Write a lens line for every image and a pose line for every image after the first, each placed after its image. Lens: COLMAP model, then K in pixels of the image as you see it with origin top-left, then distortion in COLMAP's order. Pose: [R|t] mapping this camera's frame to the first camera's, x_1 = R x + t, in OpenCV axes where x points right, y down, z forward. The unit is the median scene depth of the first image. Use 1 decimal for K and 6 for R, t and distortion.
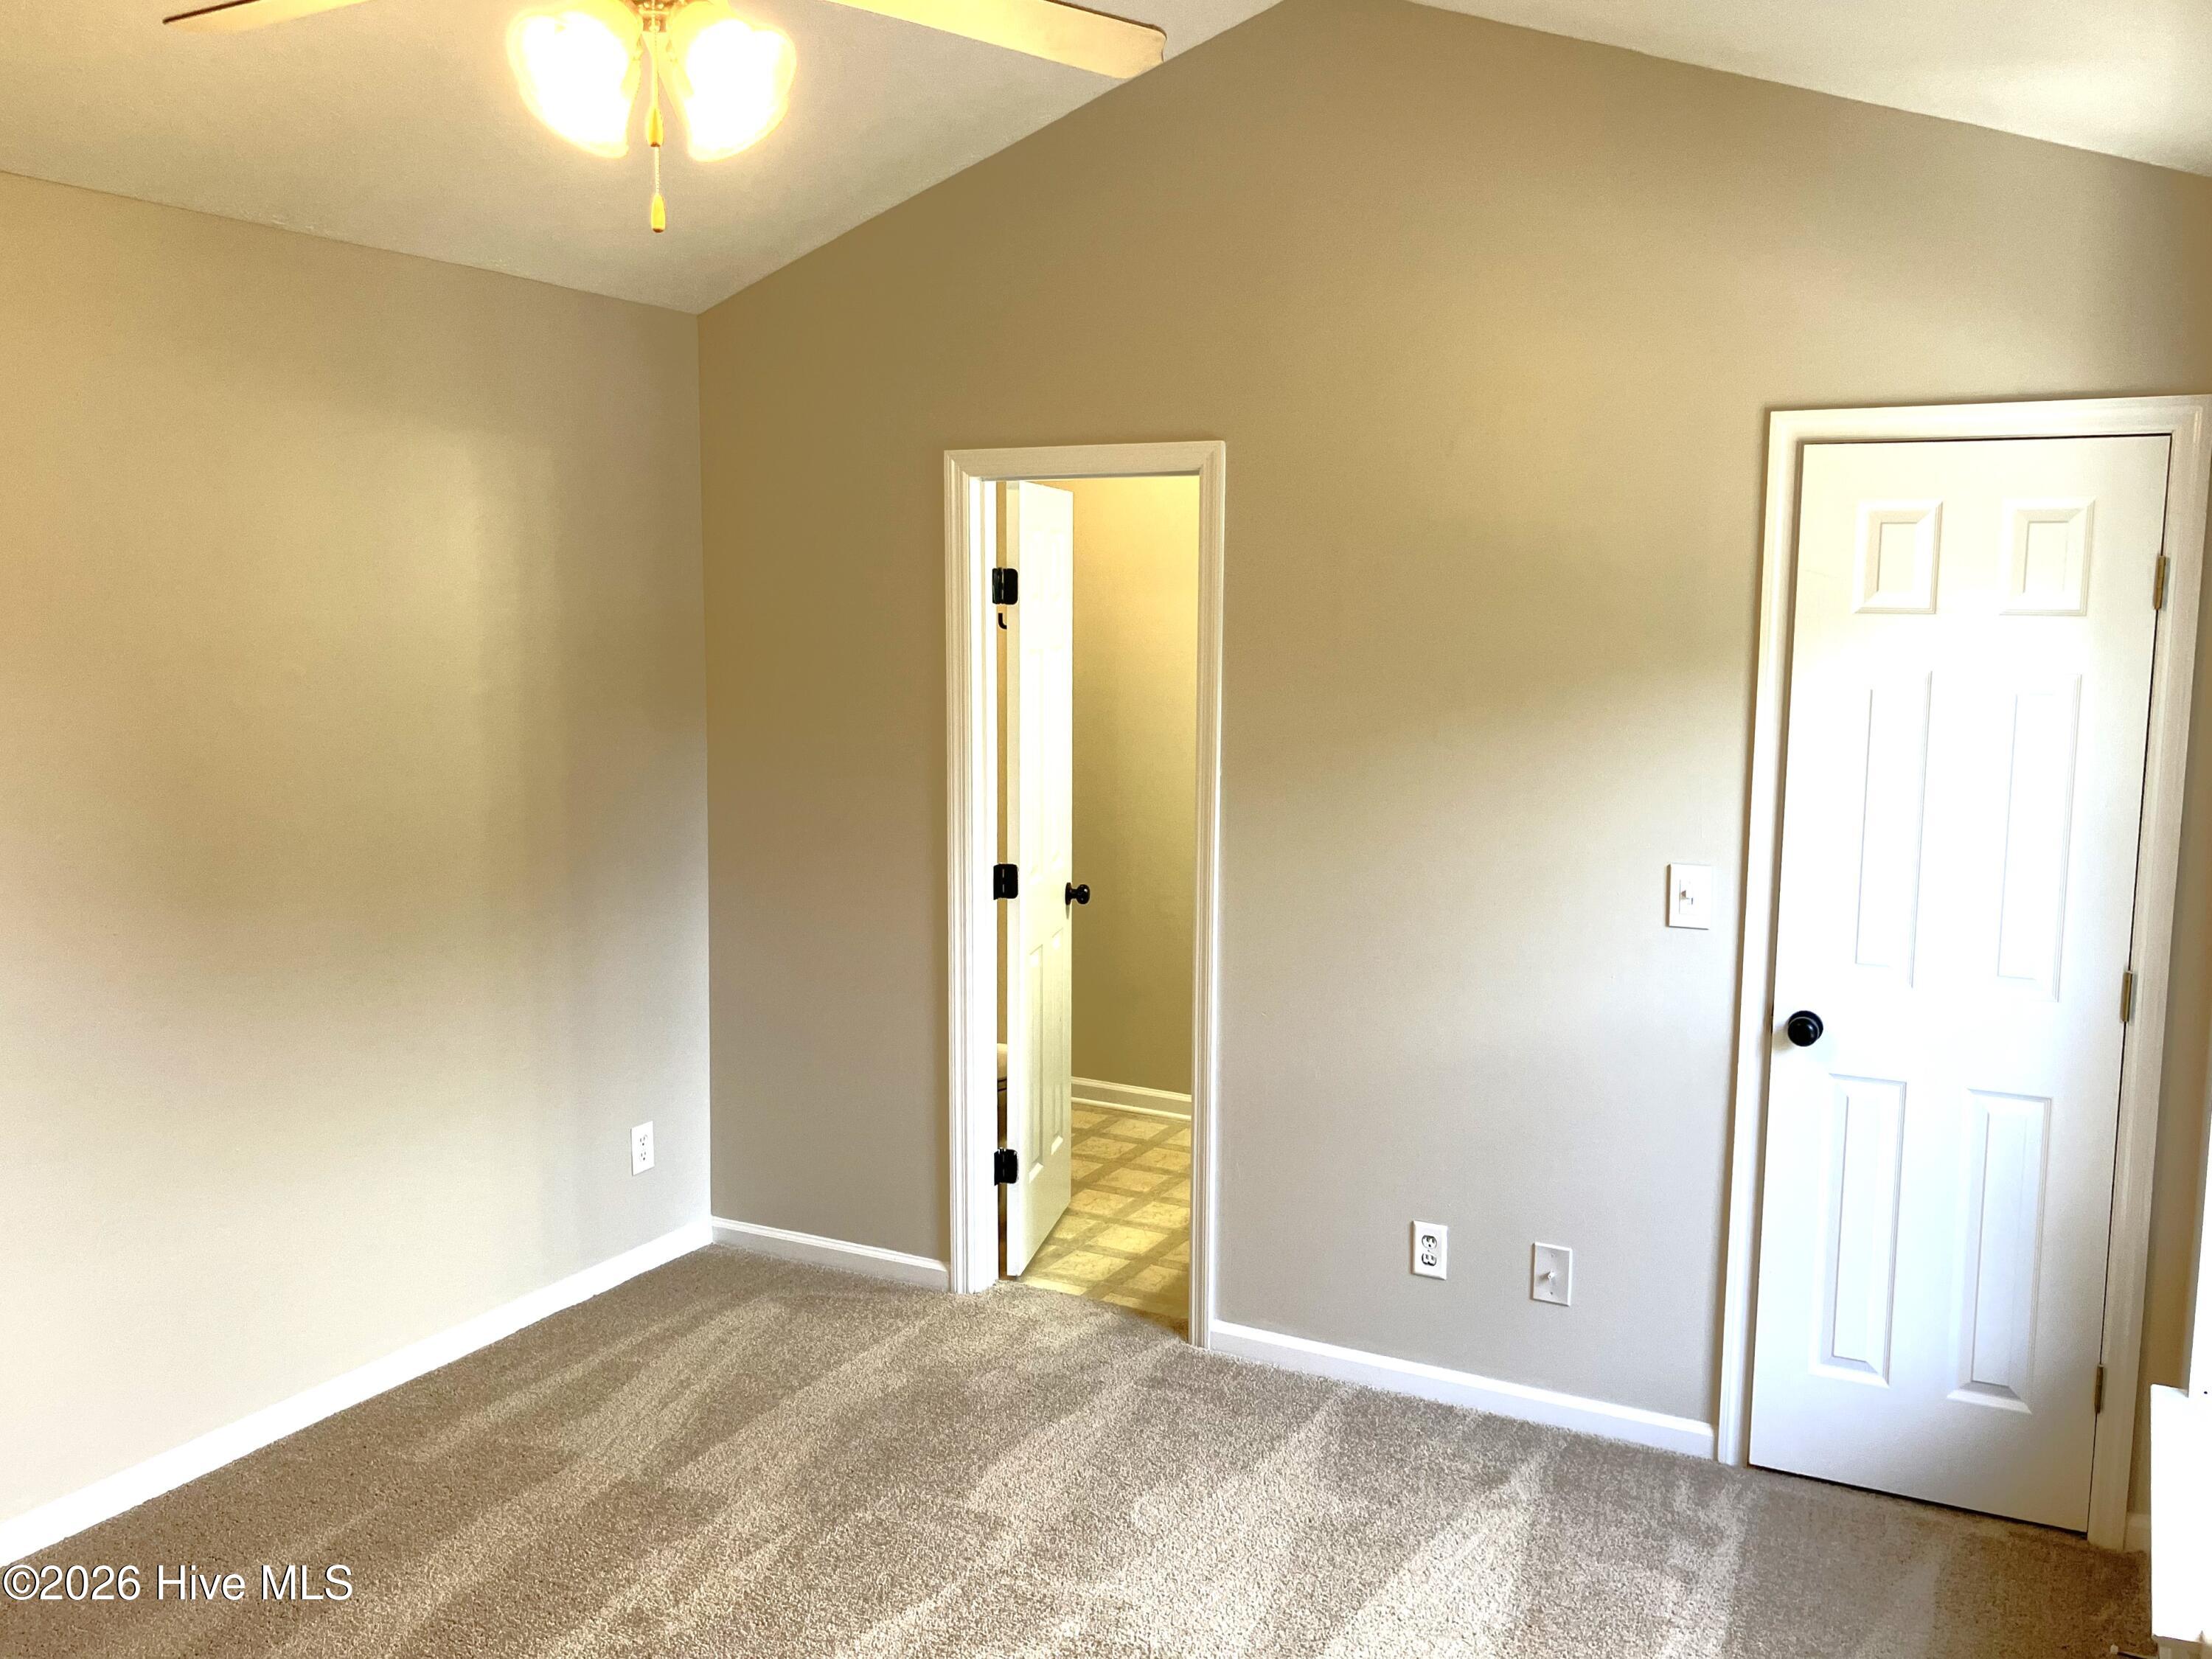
lens RADIAL K [[1954.7, 0, 1106.0], [0, 1954.7, 829.5], [0, 0, 1]] dist [0.004802, 0.005021]
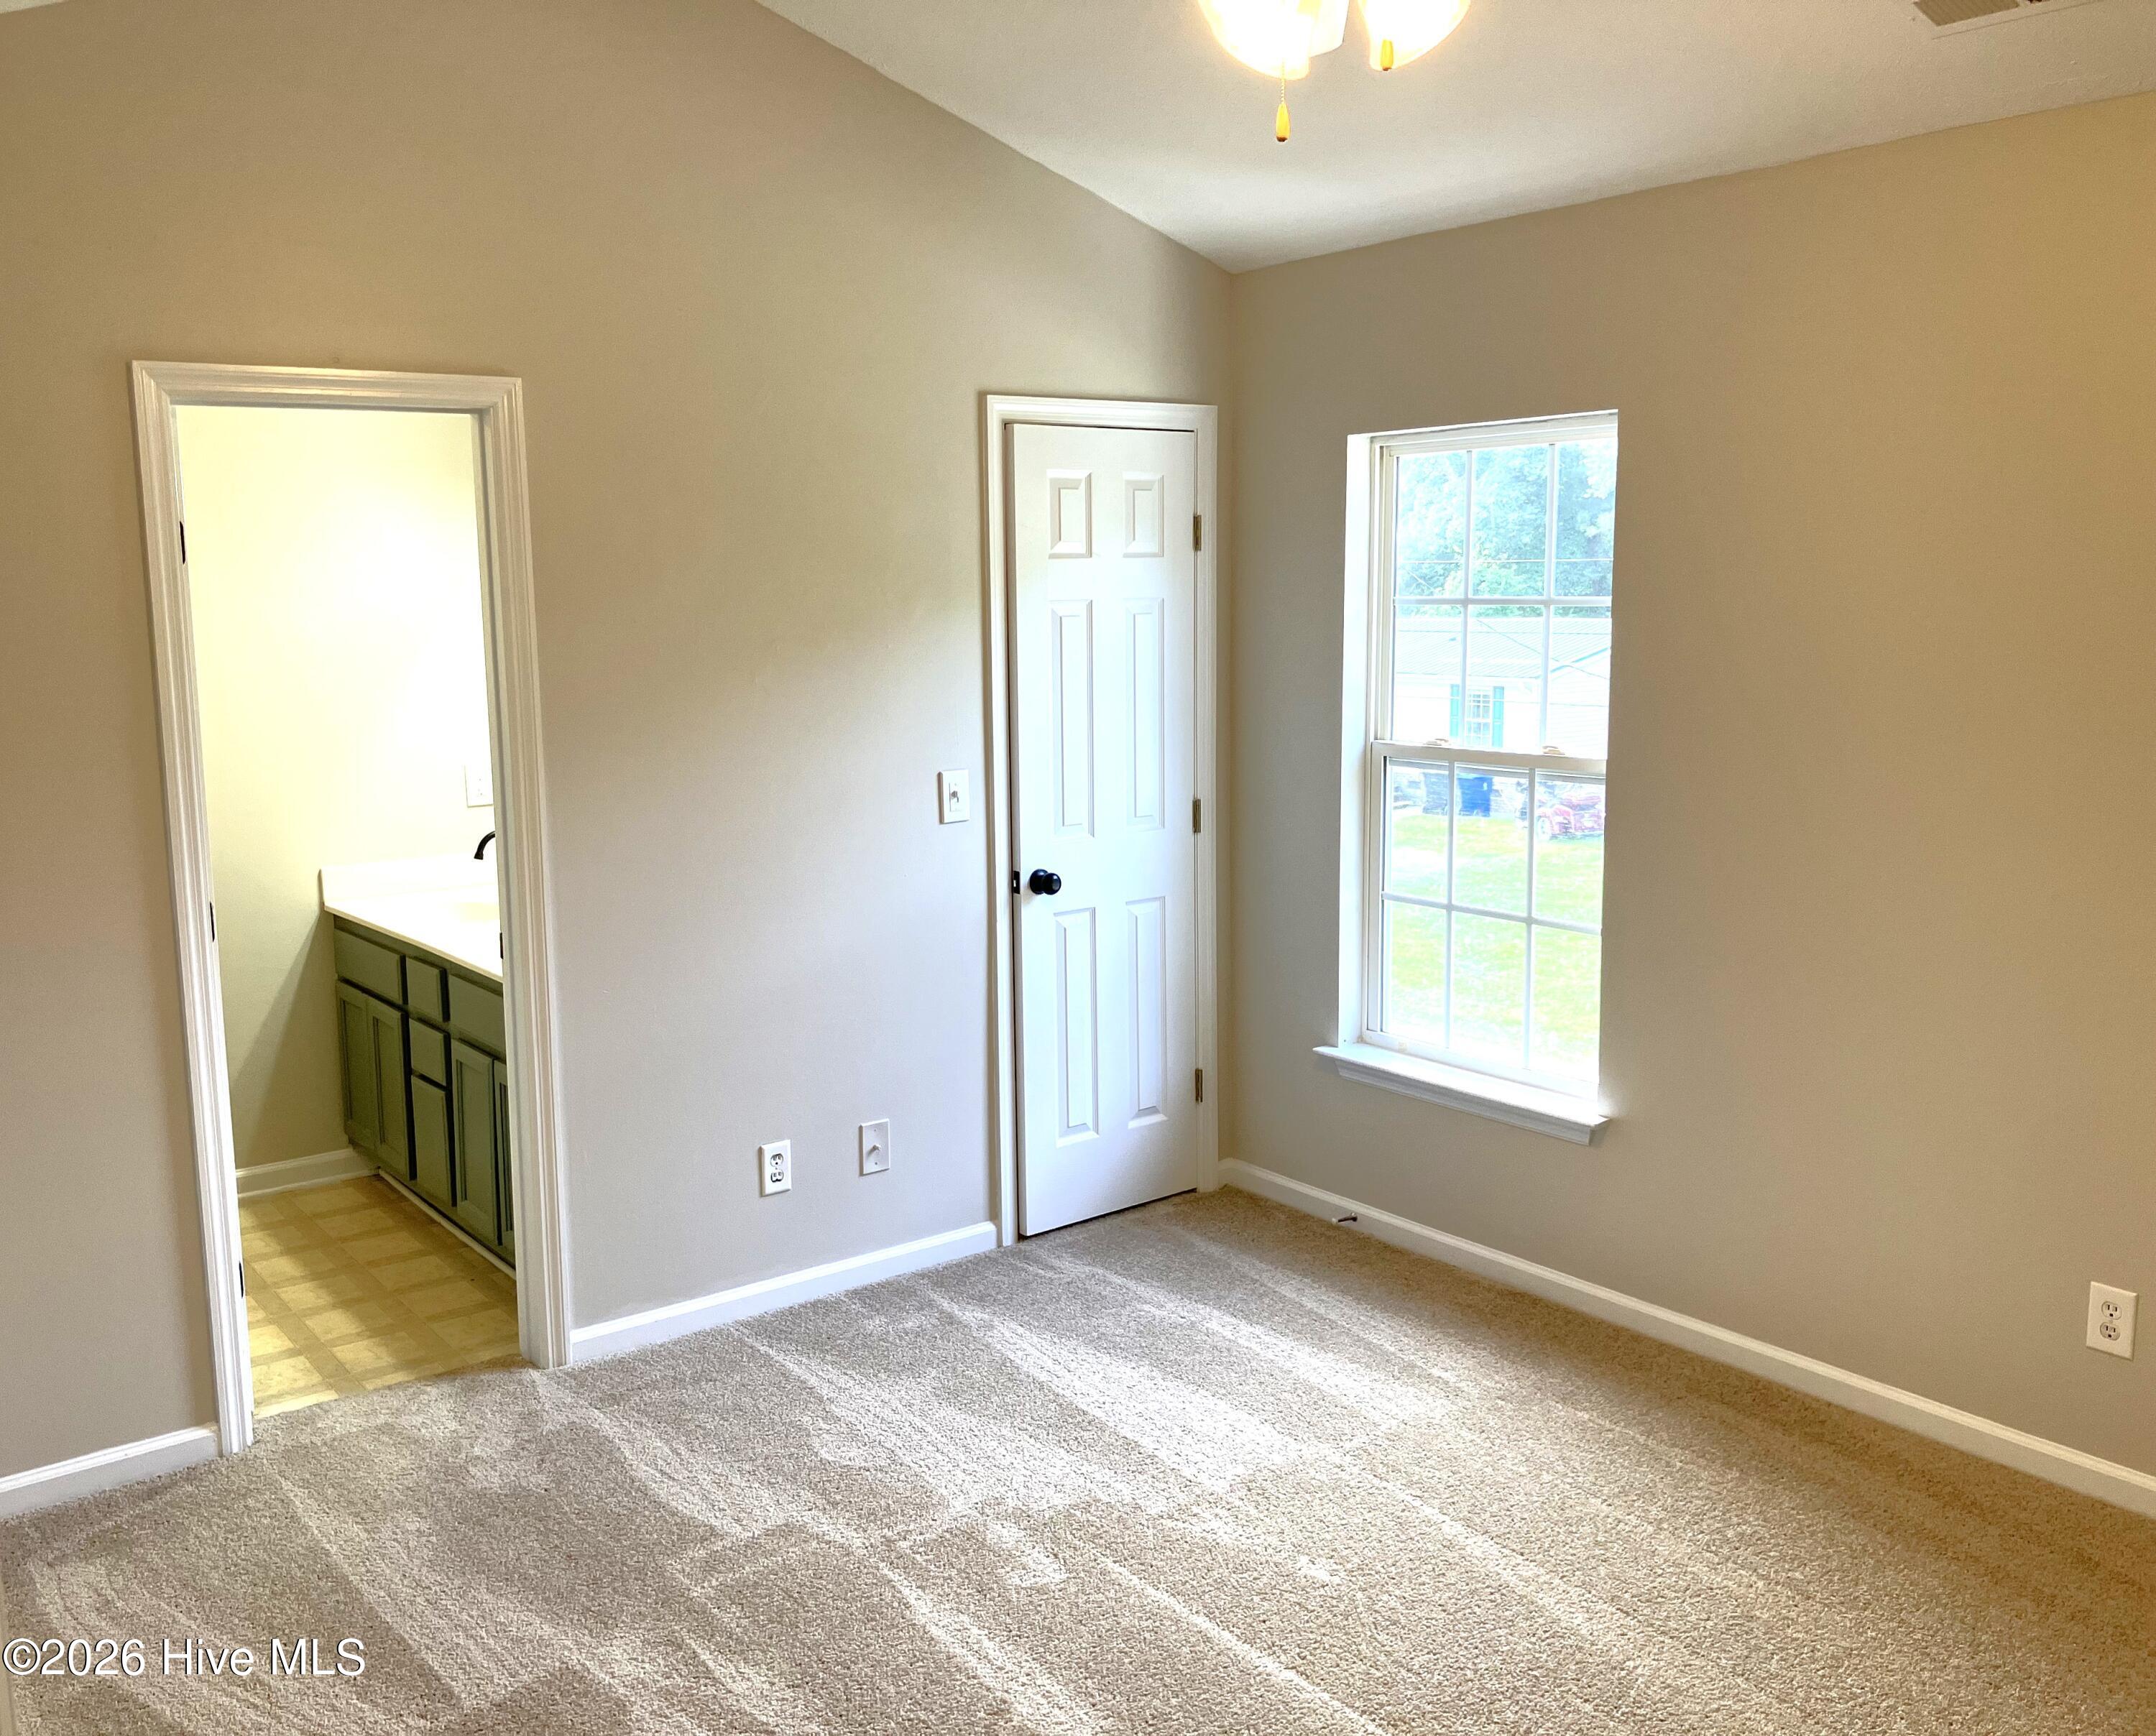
lens RADIAL K [[1920.1, 0, 1078.0], [0, 1920.1, 868.0], [0, 0, 1]] dist [0.076782, -0.113129]
pose [[0.403423, -0.149298, 0.902751, -0.758141], [0.137244, 0.985311, 0.101620, -0.032442], [-0.904662, 0.082901, 0.417987, 0.438484]]
